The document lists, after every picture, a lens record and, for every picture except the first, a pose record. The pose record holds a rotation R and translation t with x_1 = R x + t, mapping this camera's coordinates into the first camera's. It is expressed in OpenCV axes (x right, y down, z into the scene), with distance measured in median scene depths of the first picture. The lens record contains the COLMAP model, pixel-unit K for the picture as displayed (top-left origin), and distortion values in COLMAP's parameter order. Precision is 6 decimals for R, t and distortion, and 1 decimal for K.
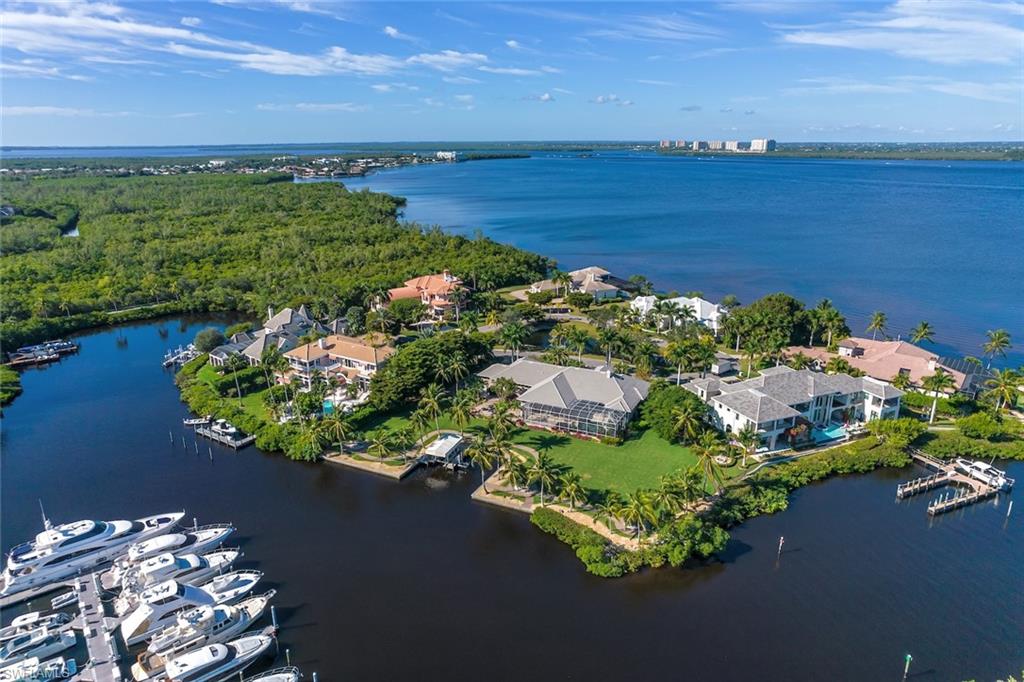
lens RADIAL K [[654.6, 0, 519.6], [0, 654.6, 334.1], [0, 0, 1]] dist [-0.065563, 0.031647]
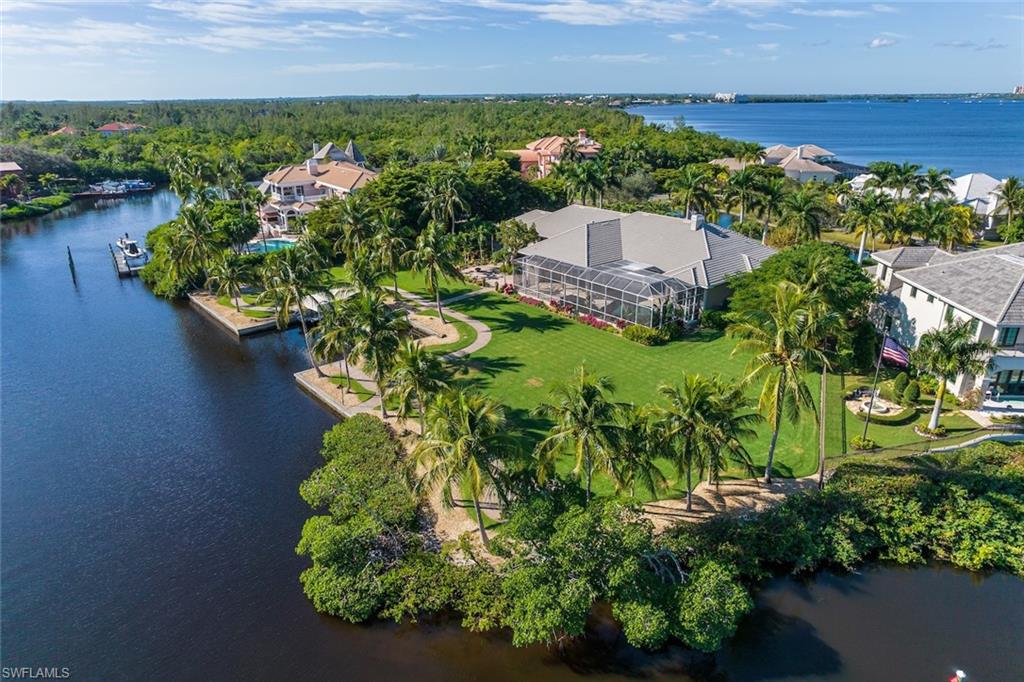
lens RADIAL K [[654.6, 0, 505.9], [0, 654.6, 343.1], [0, 0, 1]] dist [-0.065563, 0.031647]
pose [[0.905346, 0.138348, -0.401508, 0.220661], [-0.106658, 0.989218, 0.100356, 0.119484], [0.411064, -0.048033, 0.910340, 0.469077]]
